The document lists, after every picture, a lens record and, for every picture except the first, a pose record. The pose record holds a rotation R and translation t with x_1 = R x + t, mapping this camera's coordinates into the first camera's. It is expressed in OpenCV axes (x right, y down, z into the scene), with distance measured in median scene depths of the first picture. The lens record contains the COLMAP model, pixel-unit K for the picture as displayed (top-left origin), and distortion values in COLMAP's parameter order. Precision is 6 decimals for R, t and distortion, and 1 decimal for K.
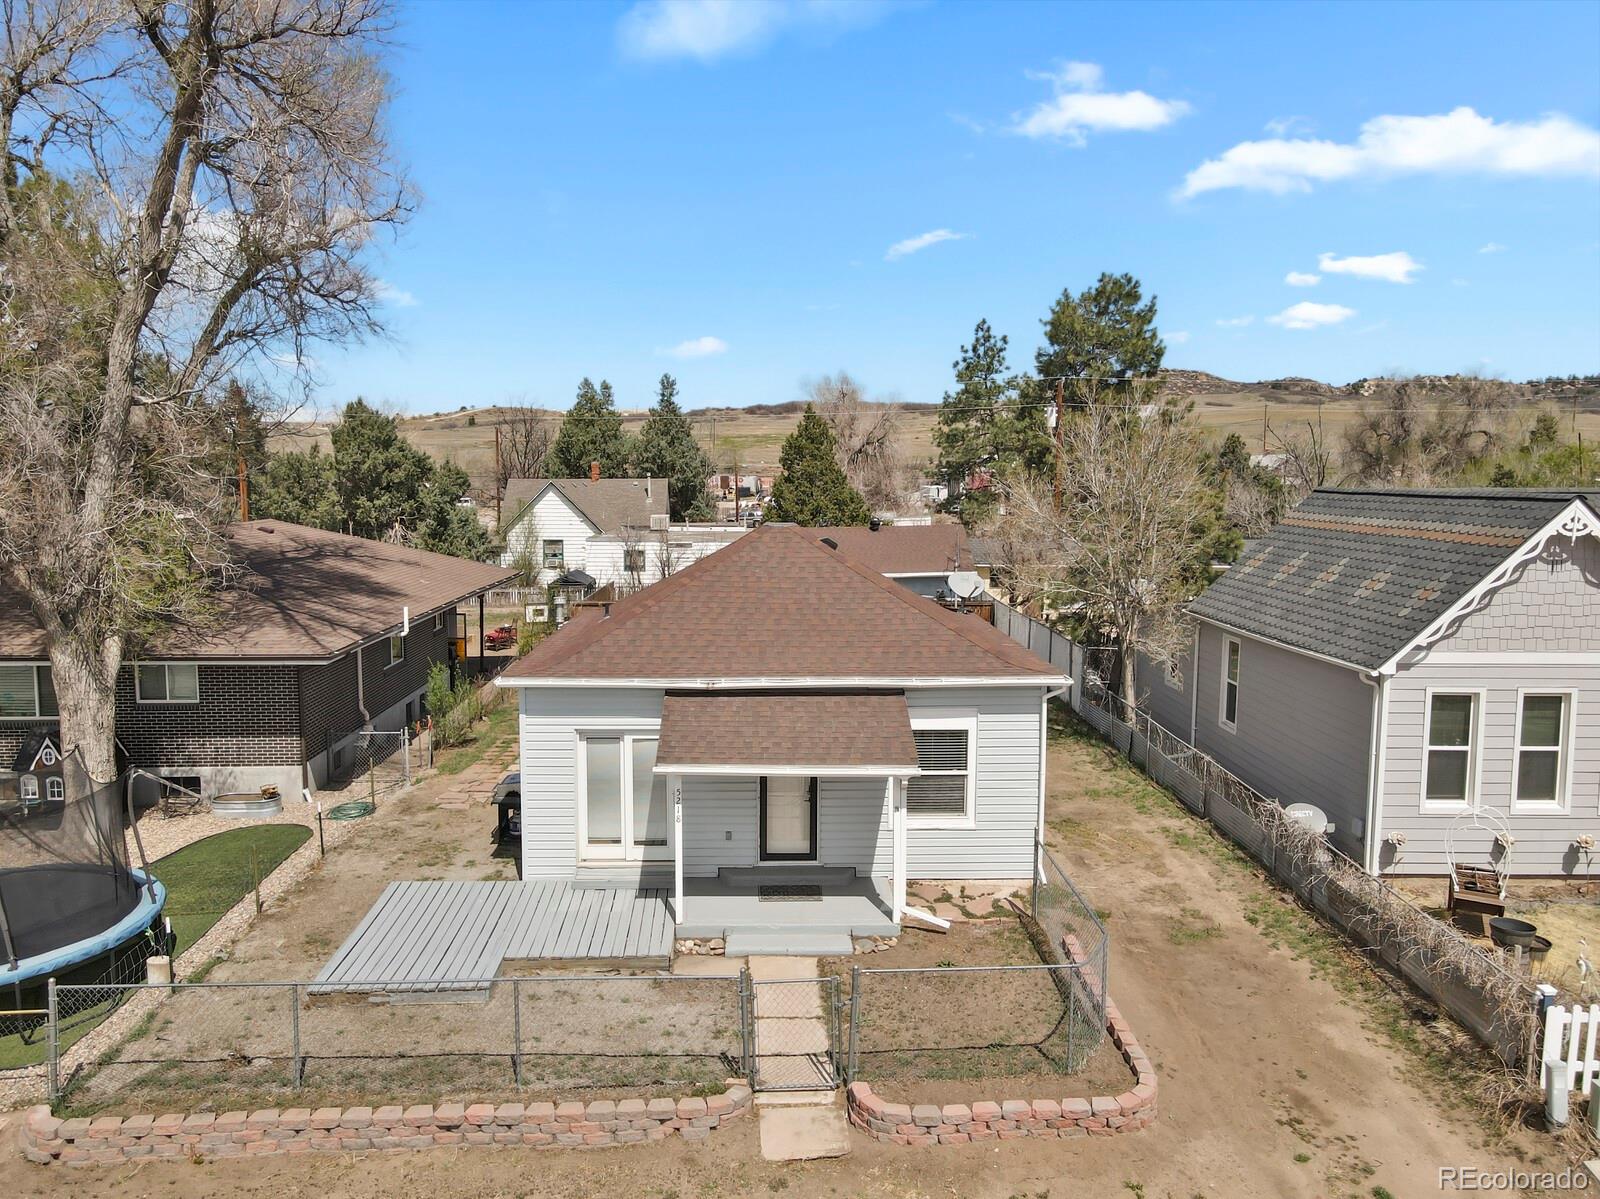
lens RADIAL K [[1172.7, 0, 796.9], [0, 1172.7, 596.4], [0, 0, 1]] dist [0.015719, 0.001796]
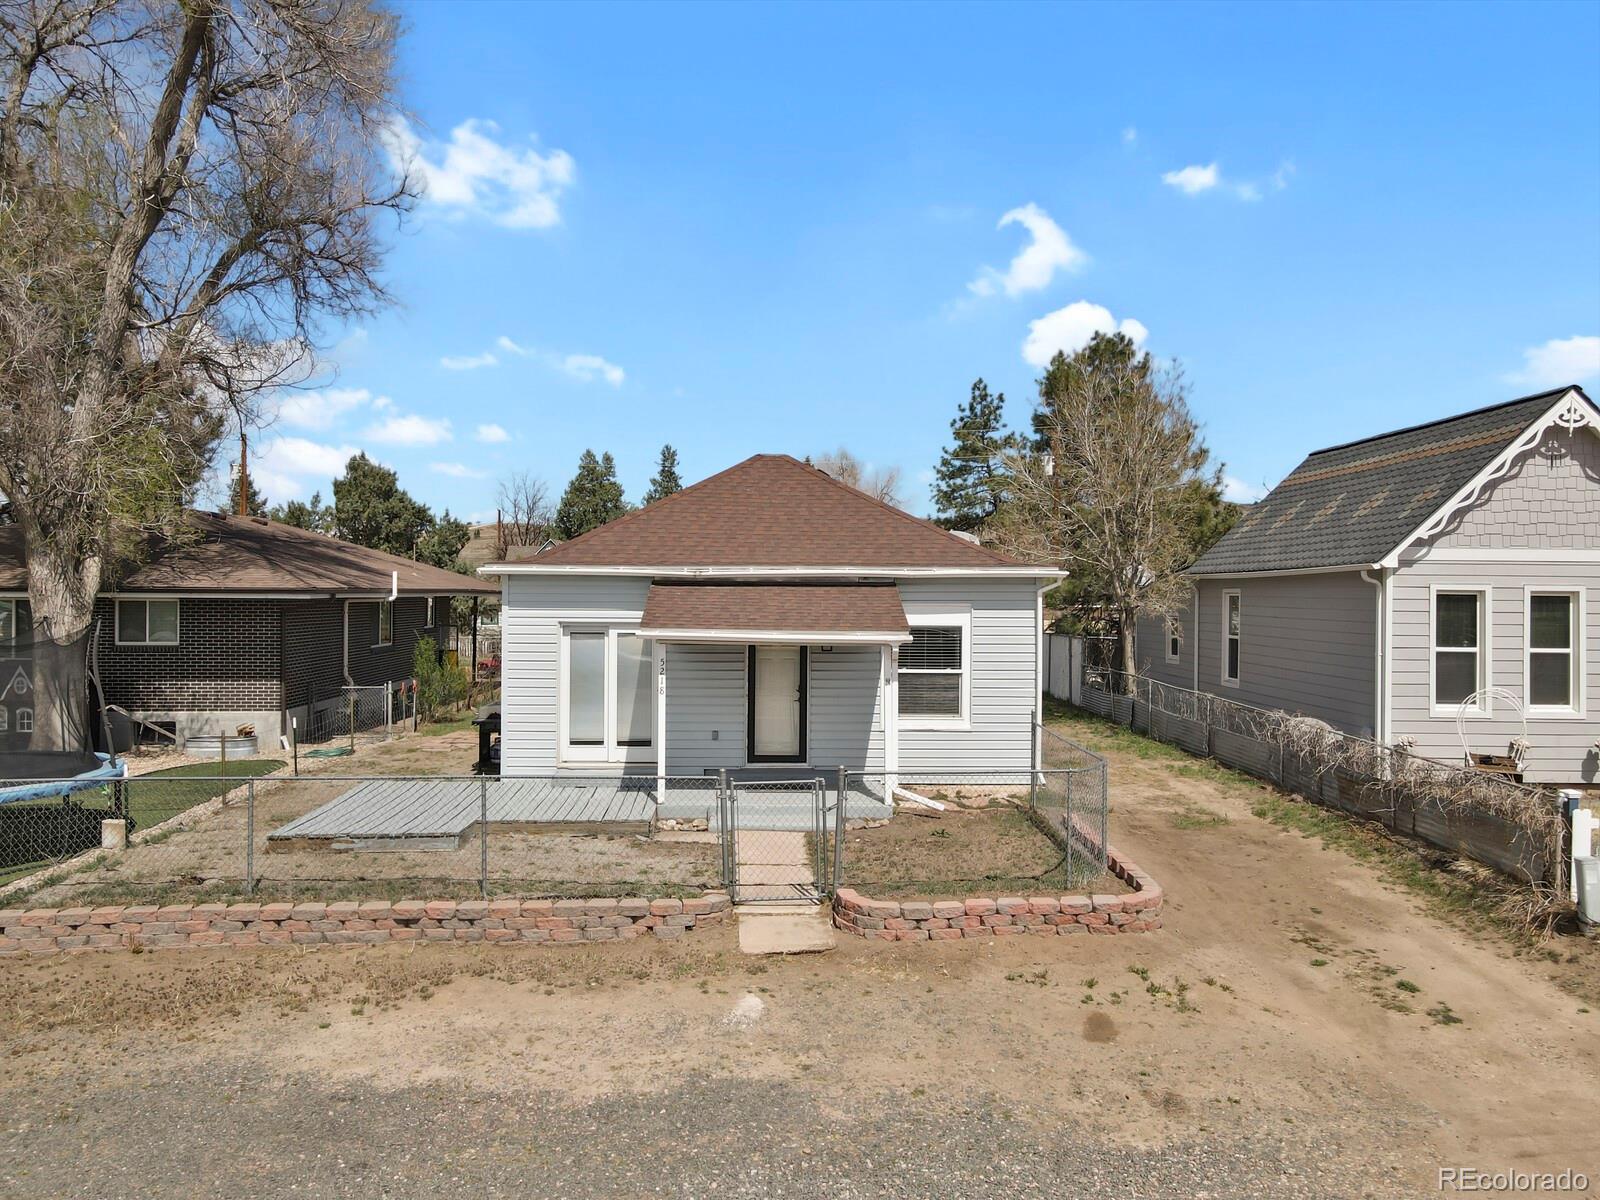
lens RADIAL K [[1174.2, 0, 797.2], [0, 1174.2, 593.8], [0, 0, 1]] dist [0.008687, 0.015167]
pose [[0.999996, 0.002120, -0.001777, 0.010754], [-0.002294, 0.994561, -0.104131, 0.189272], [0.001547, 0.104135, 0.994562, 0.027326]]
